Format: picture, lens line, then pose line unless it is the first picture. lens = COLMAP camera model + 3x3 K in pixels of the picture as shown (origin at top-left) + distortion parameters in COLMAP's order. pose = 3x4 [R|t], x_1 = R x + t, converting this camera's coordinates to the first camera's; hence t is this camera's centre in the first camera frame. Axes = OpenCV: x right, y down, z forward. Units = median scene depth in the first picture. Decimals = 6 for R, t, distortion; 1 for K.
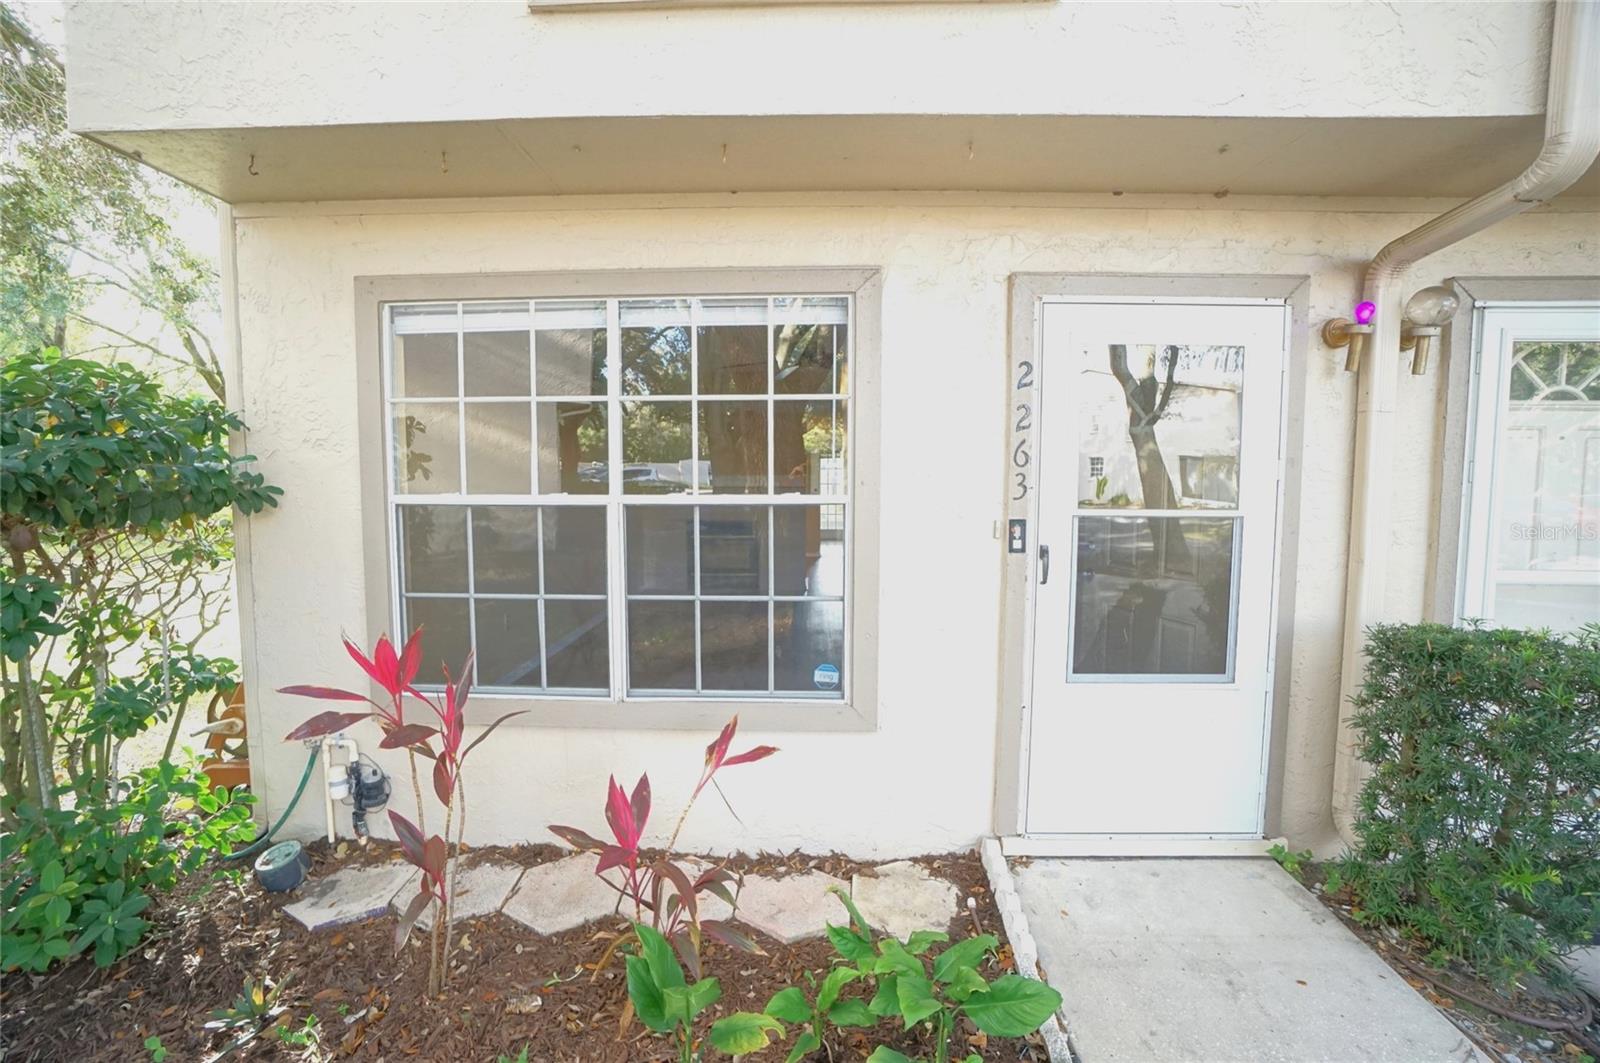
lens RADIAL K [[734.4, 0, 815.5], [0, 734.4, 547.6], [0, 0, 1]] dist [-0.024633, 0.000380]
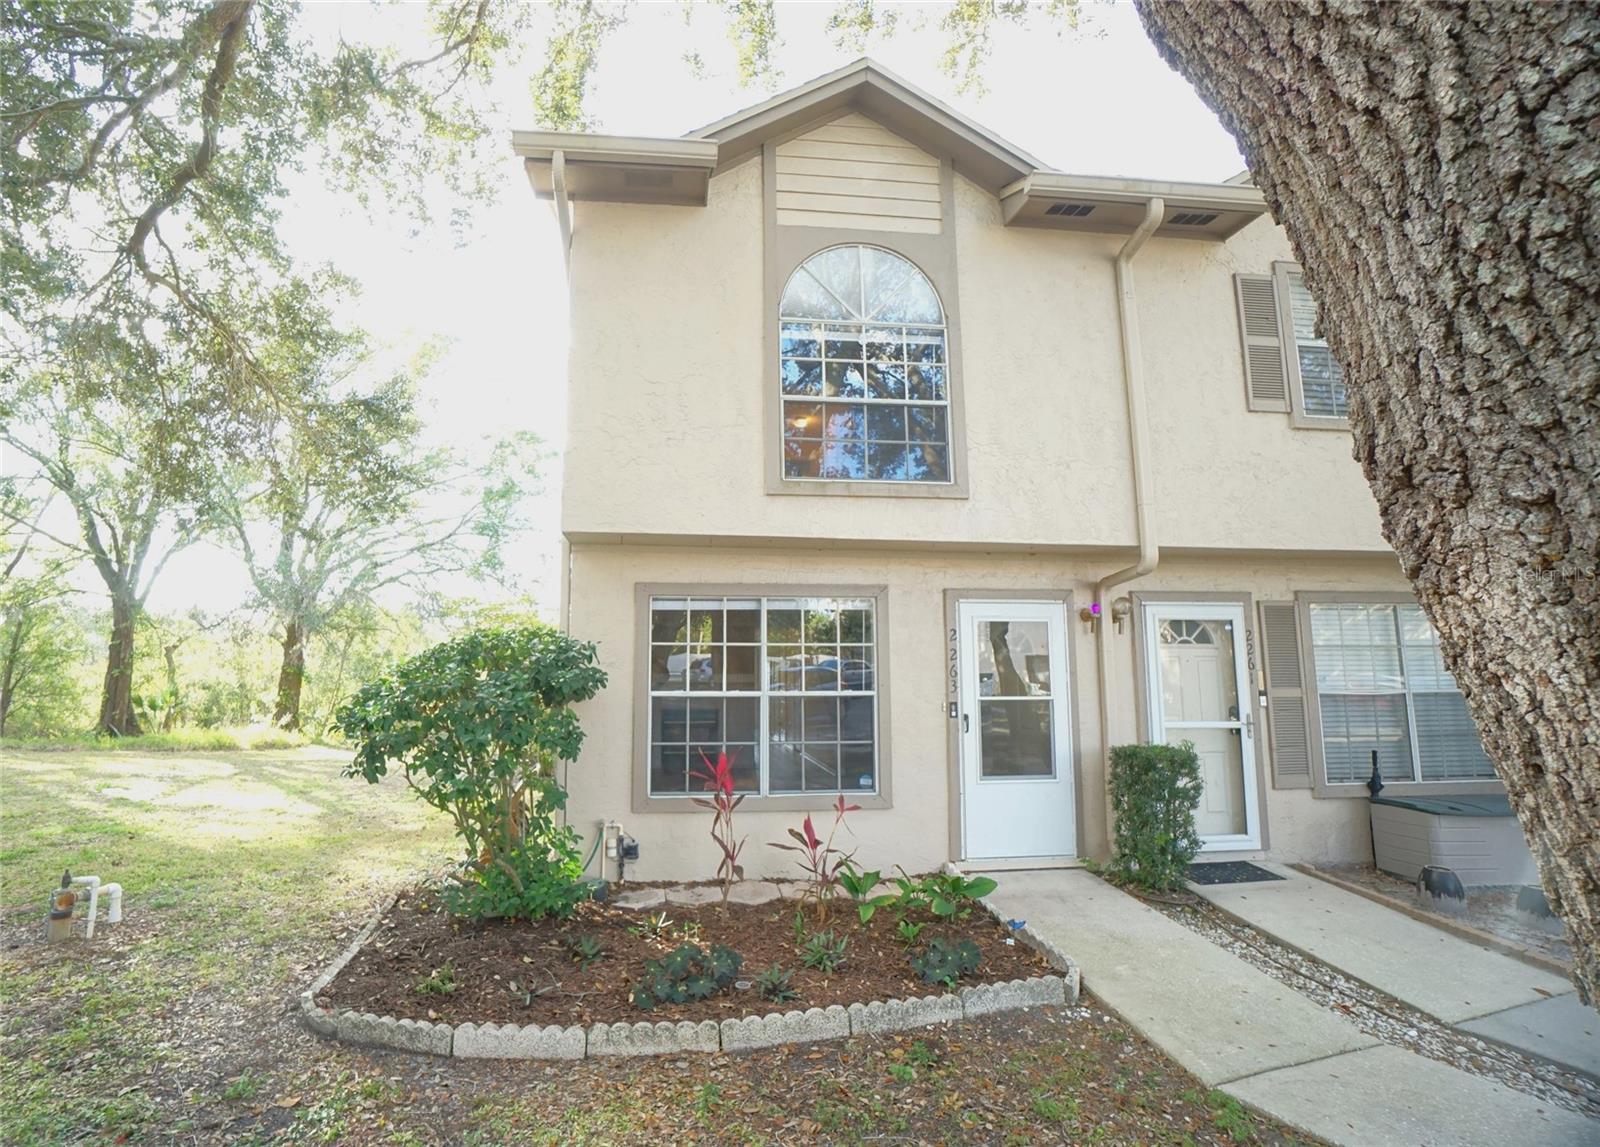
lens RADIAL K [[747.3, 0, 788.3], [0, 747.3, 577.5], [0, 0, 1]] dist [-0.019219, 0.001522]
pose [[0.990010, 0.012868, 0.140408, -0.515623], [0.016506, 0.978402, -0.206050, 0.048409], [-0.140027, 0.206309, 0.968416, -1.122260]]
